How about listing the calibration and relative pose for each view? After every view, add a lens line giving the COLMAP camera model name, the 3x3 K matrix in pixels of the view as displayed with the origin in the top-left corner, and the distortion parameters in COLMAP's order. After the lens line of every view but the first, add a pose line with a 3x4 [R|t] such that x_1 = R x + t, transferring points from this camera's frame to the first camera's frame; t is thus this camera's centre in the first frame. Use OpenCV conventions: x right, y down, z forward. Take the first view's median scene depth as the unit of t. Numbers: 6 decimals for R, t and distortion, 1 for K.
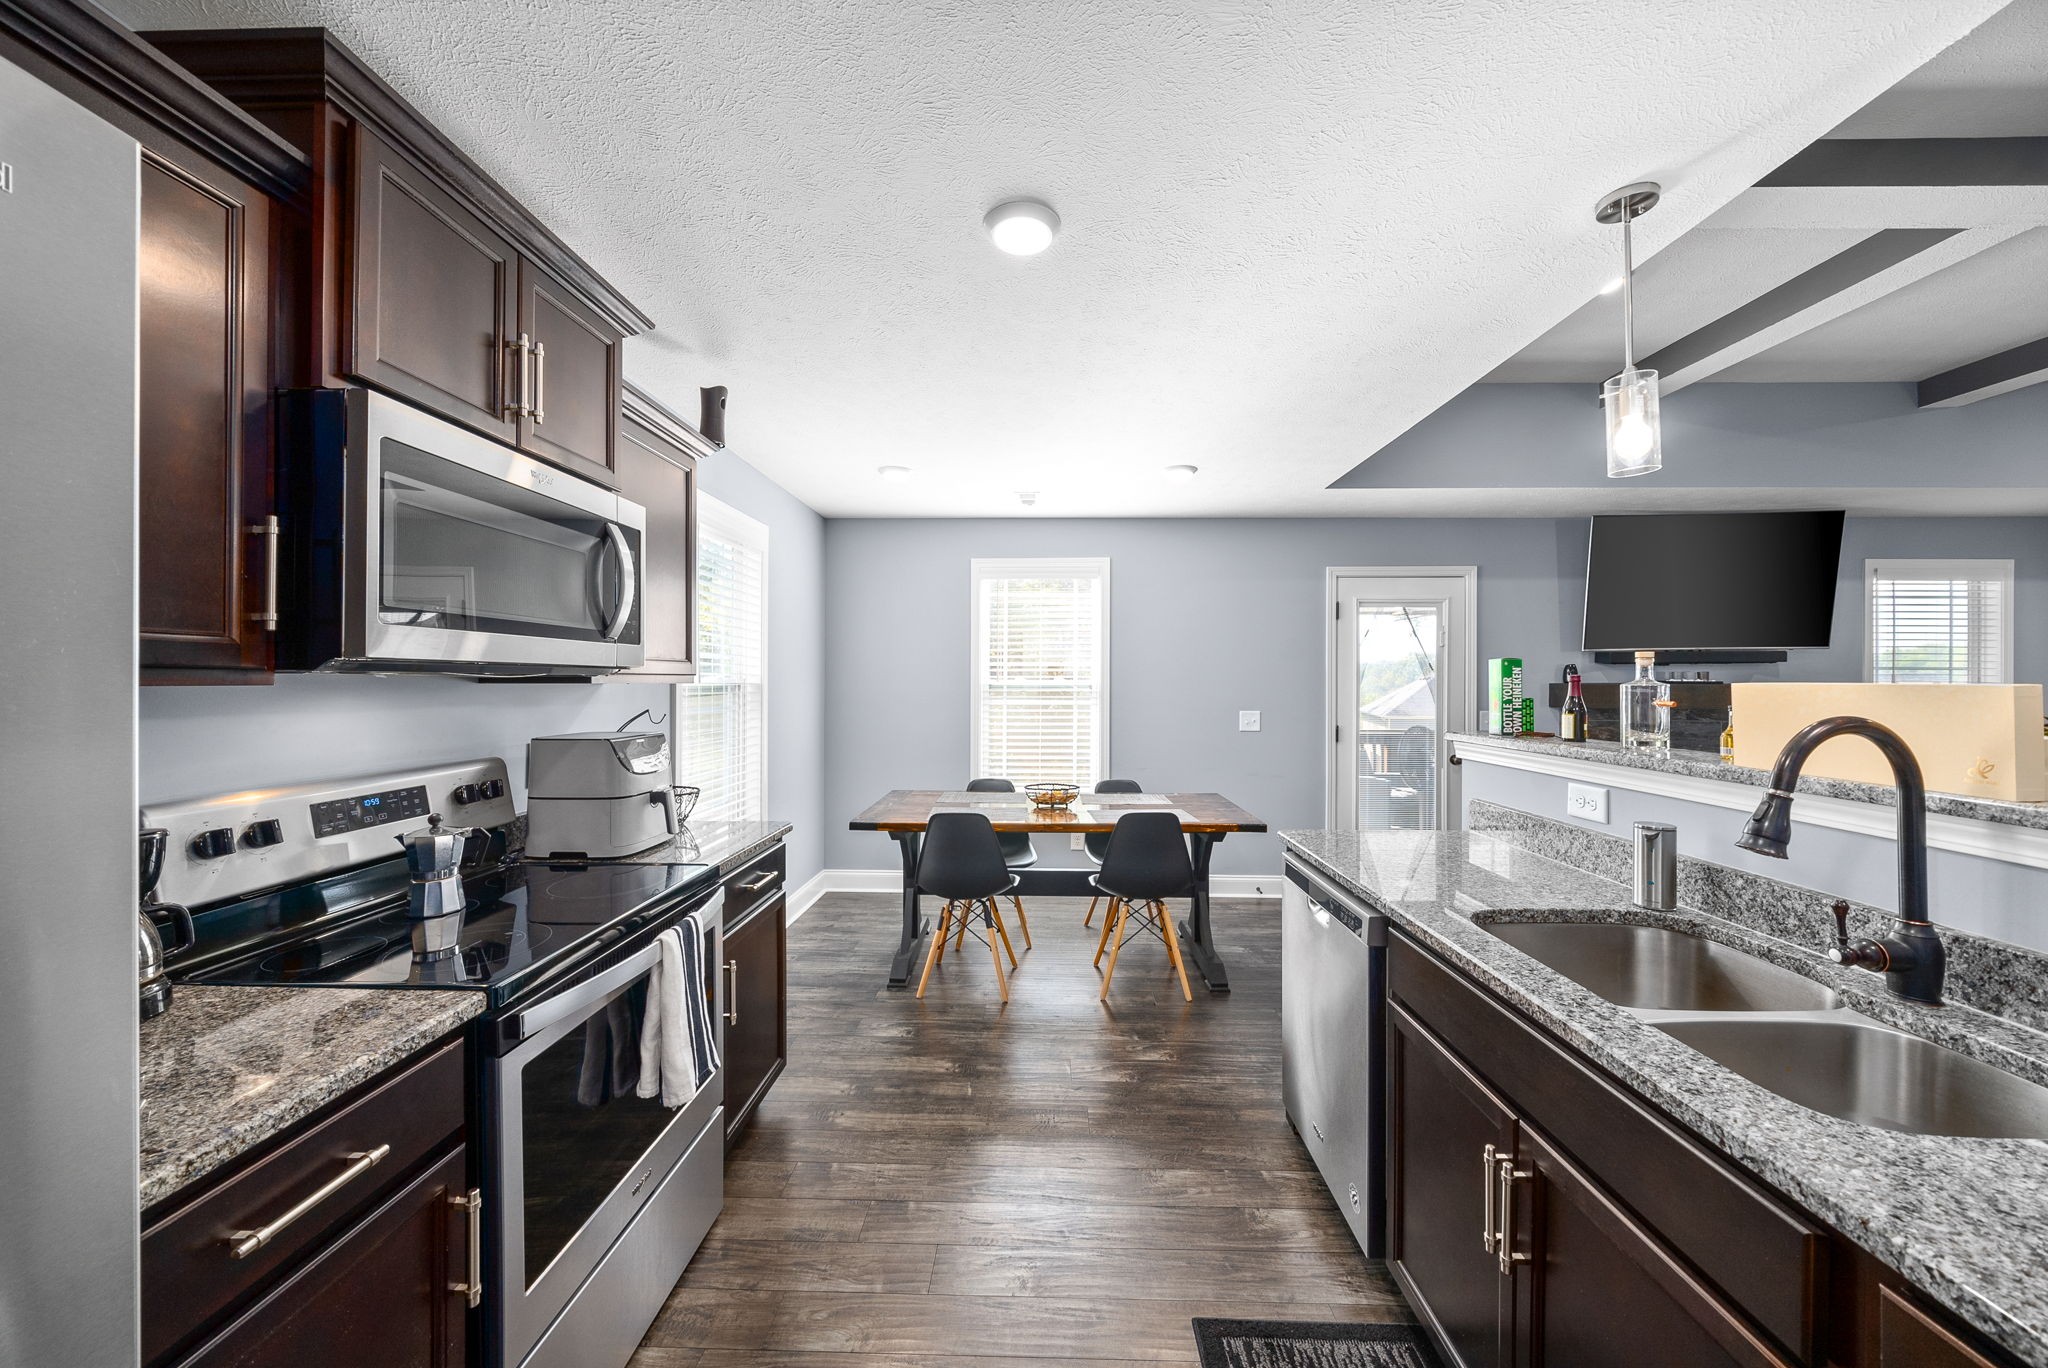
lens RADIAL K [[726.2, 0, 1031.3], [0, 726.2, 679.7], [0, 0, 1]] dist [-0.006822, 0.000170]
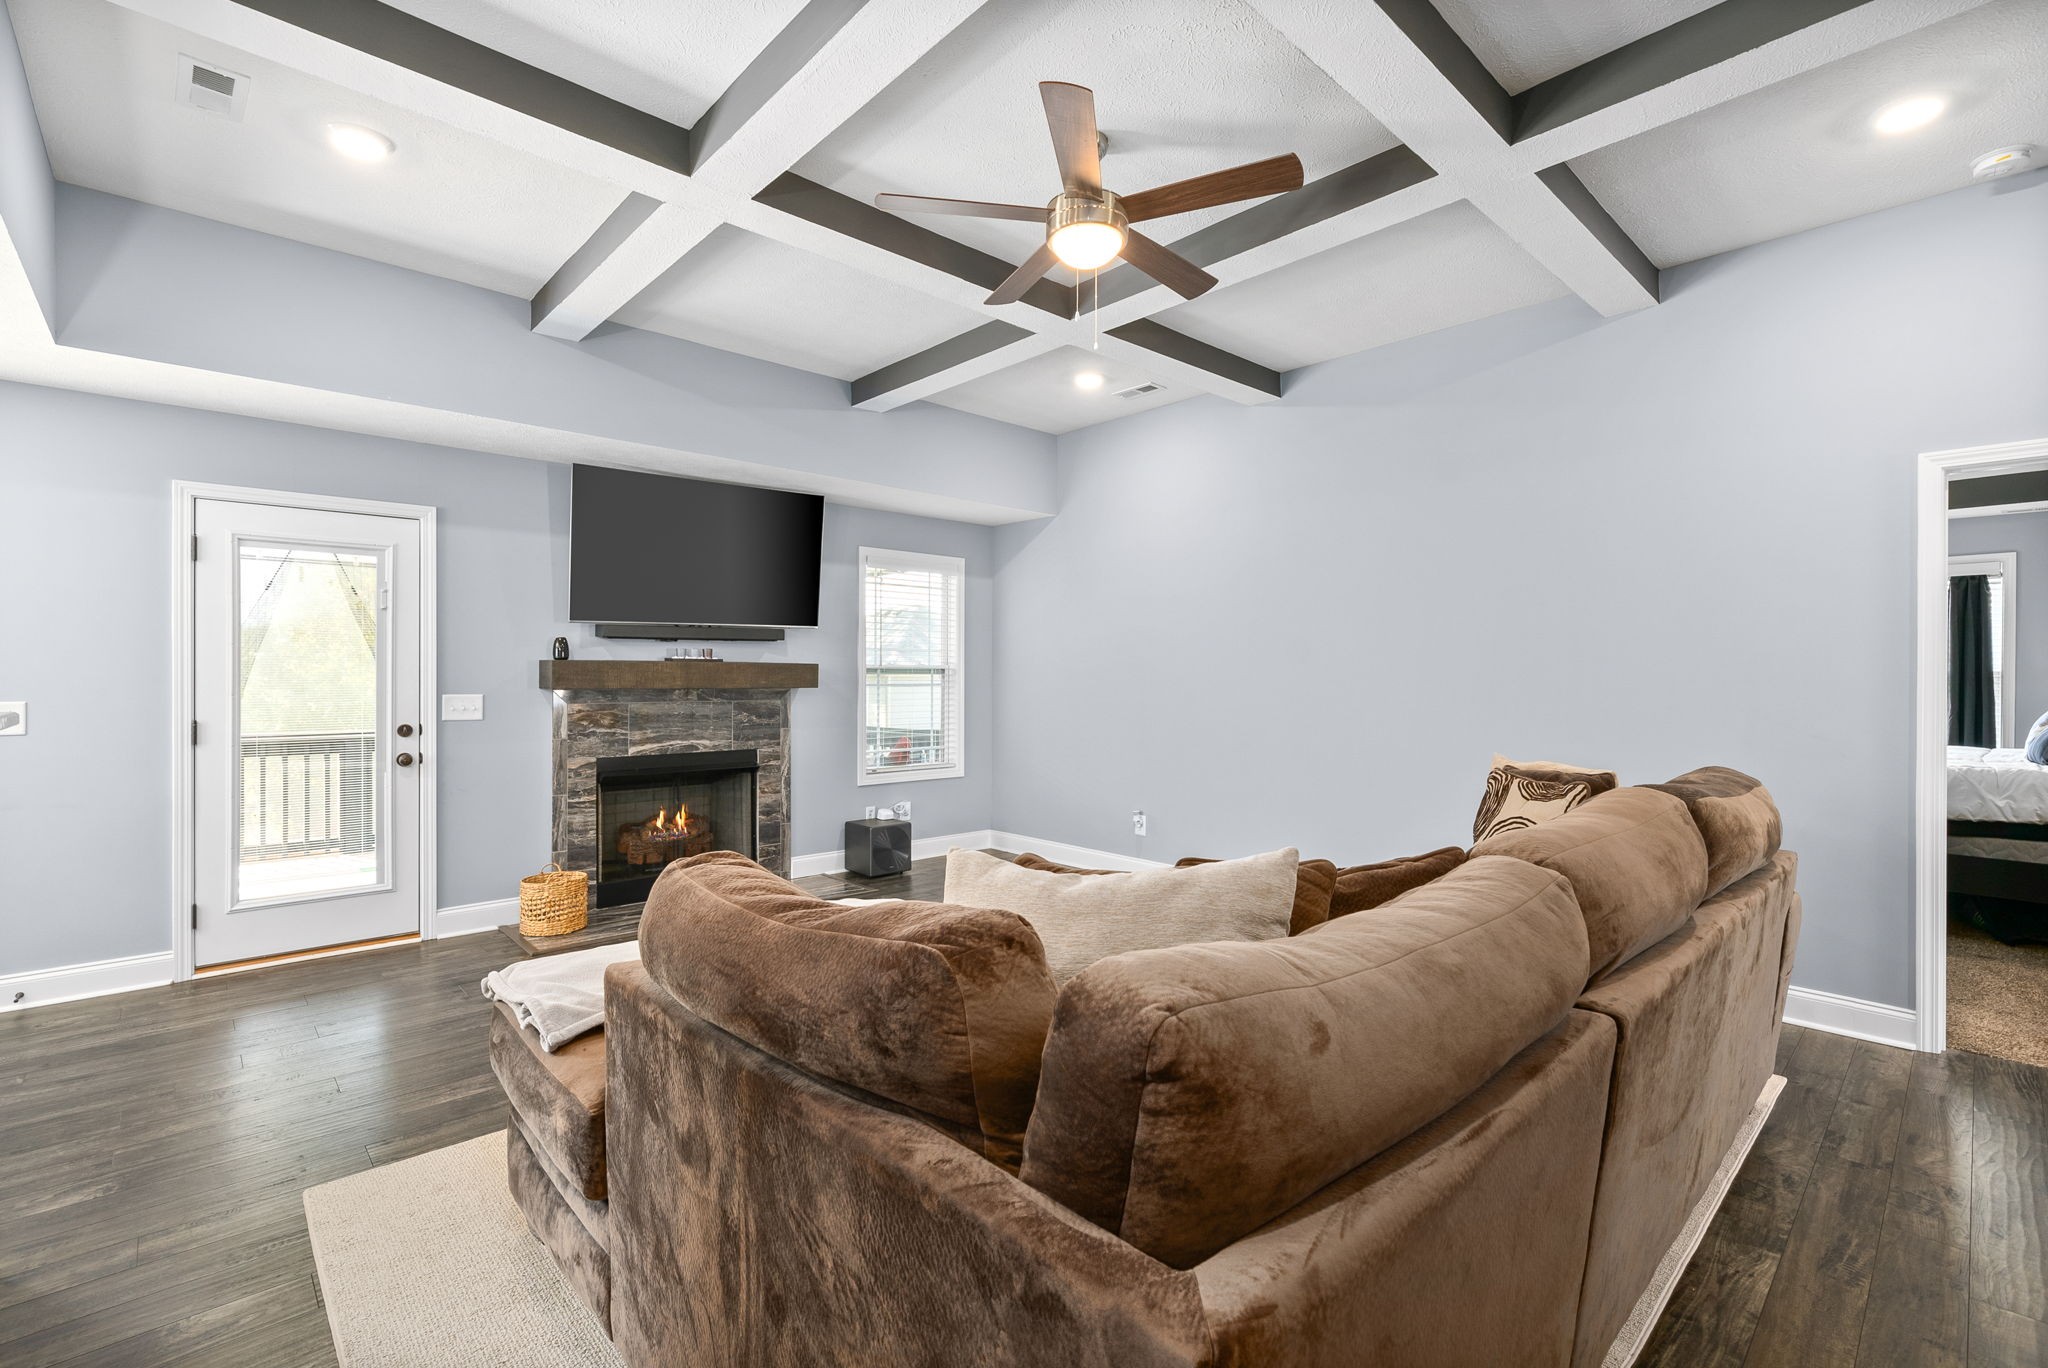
lens RADIAL K [[909.2, 0, 1024.7], [0, 909.2, 688.3], [0, 0, 1]] dist [0.000988, -0.000152]
pose [[0.713748, -0.011759, 0.700304, 0.966270], [-0.002251, 0.999815, 0.019082, 0.041959], [-0.700399, -0.015196, 0.713590, -0.346986]]
